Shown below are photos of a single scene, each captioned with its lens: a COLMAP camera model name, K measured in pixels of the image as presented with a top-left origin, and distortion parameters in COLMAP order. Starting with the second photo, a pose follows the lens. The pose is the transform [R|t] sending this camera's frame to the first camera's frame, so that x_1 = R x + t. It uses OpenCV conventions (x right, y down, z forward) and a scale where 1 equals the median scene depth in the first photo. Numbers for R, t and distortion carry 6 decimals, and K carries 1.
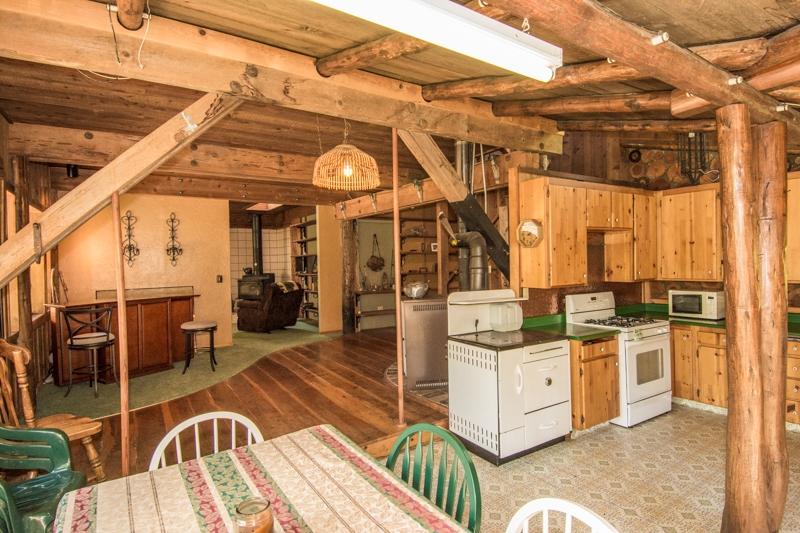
lens RADIAL K [[438.5, 0, 420.5], [0, 438.5, 260.7], [0, 0, 1]] dist [-0.000040, -0.000313]
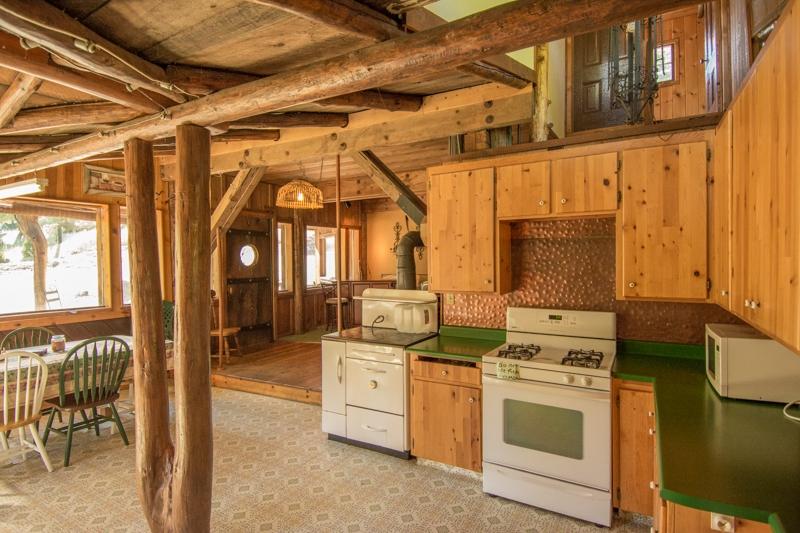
lens RADIAL K [[428.3, 0, 400.0], [0, 428.3, 266.5], [0, 0, 1]] dist [-0.000660, -0.000264]
pose [[0.435230, 0.028391, -0.899871, 1.038385], [0.000912, 0.999488, 0.031975, -0.018439], [0.900319, -0.014737, 0.434982, 0.563753]]
